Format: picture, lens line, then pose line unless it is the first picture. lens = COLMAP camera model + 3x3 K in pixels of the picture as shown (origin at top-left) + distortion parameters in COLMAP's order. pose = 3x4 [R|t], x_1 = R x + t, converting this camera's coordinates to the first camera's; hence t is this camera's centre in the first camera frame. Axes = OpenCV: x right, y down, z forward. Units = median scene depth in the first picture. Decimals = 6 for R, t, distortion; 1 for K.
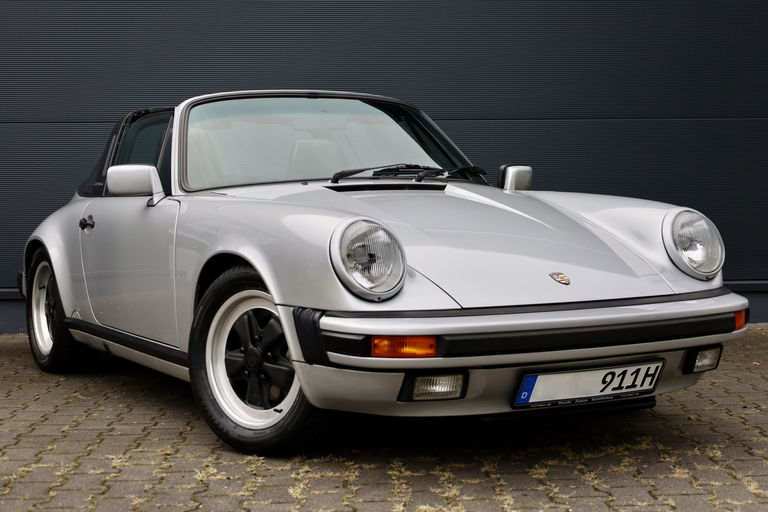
lens RADIAL K [[1321.3, 0, 384.0], [0, 1321.3, 256.0], [0, 0, 1]] dist [0.025067, -0.171045]
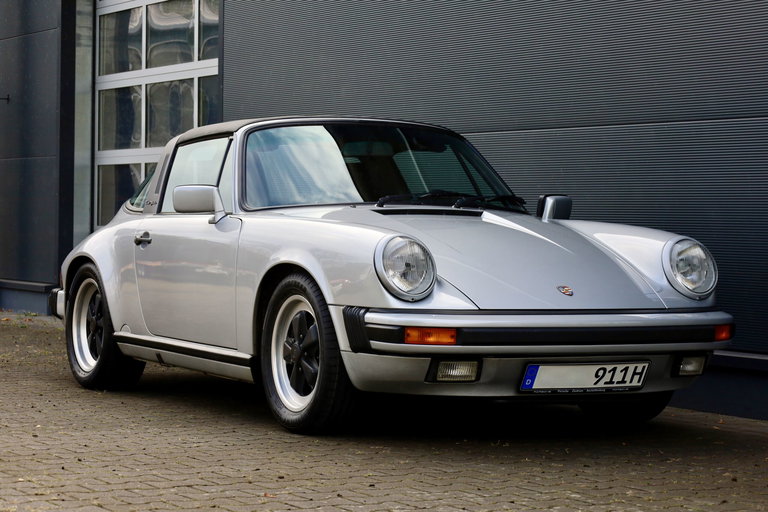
lens RADIAL K [[2107.0, 0, 384.0], [0, 2107.0, 256.0], [0, 0, 1]] dist [0.056695, 0.372242]
pose [[0.998823, 0.030019, -0.038094, 0.041518], [-0.031438, 0.998813, -0.037210, 0.062962], [0.036932, 0.038364, 0.998581, -0.934641]]
